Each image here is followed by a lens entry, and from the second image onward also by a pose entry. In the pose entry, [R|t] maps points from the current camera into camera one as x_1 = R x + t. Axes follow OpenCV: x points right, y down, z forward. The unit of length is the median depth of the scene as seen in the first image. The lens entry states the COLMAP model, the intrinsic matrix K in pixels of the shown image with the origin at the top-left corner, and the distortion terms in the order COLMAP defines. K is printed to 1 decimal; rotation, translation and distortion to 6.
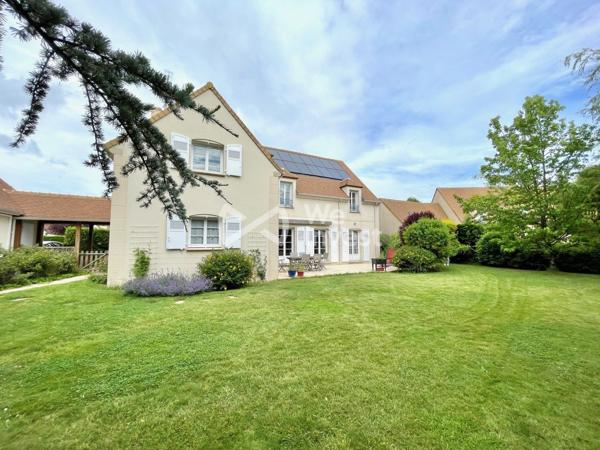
lens RADIAL K [[241.5, 0, 299.6], [0, 241.5, 226.7], [0, 0, 1]] dist [0.017507, -0.000046]
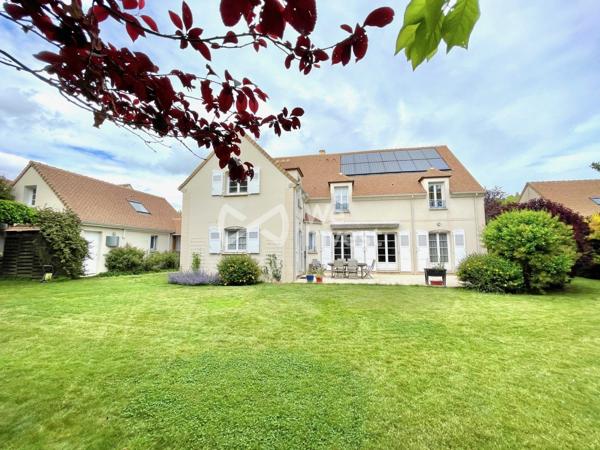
lens RADIAL K [[241.5, 0, 302.0], [0, 241.5, 228.9], [0, 0, 1]] dist [0.017507, -0.000046]
pose [[0.791542, -0.050937, -0.608988, 0.588682], [0.042785, 0.998694, -0.027923, 0.010171], [0.609615, -0.003953, 0.792688, 0.165045]]
